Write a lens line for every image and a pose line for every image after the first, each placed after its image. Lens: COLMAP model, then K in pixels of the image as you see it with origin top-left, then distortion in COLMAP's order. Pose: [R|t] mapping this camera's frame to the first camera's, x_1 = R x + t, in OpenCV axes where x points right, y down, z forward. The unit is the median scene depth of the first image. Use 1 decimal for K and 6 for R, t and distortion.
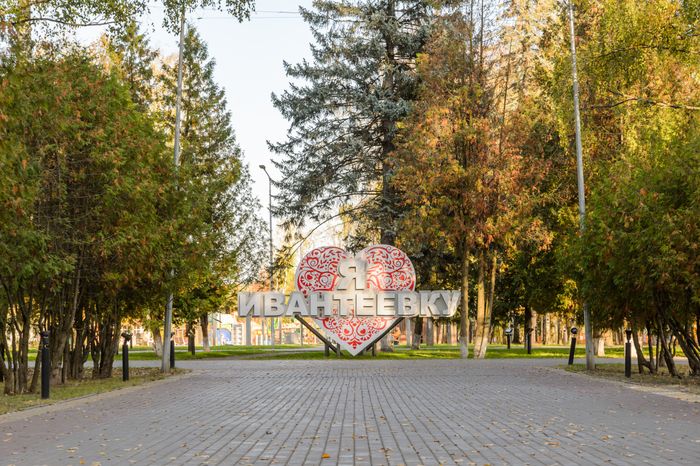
lens RADIAL K [[1701.5, 0, 350.8], [0, 1701.5, 231.6], [0, 0, 1]] dist [0.565619, 0.000000]
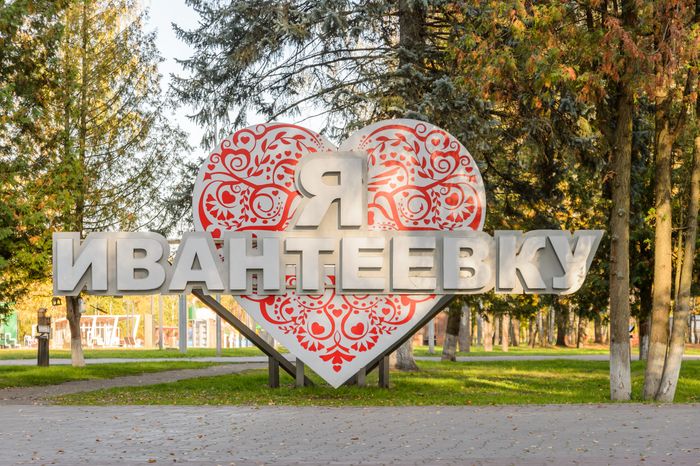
lens RADIAL K [[1644.9, 0, 349.6], [0, 1644.9, 234.2], [0, 0, 1]] dist [0.253686, 0.000000]
pose [[0.999997, 0.002513, 0.000043, 0.005135], [-0.002513, 0.999997, 0.000089, 0.035584], [-0.000042, -0.000089, 1.000000, 0.601676]]
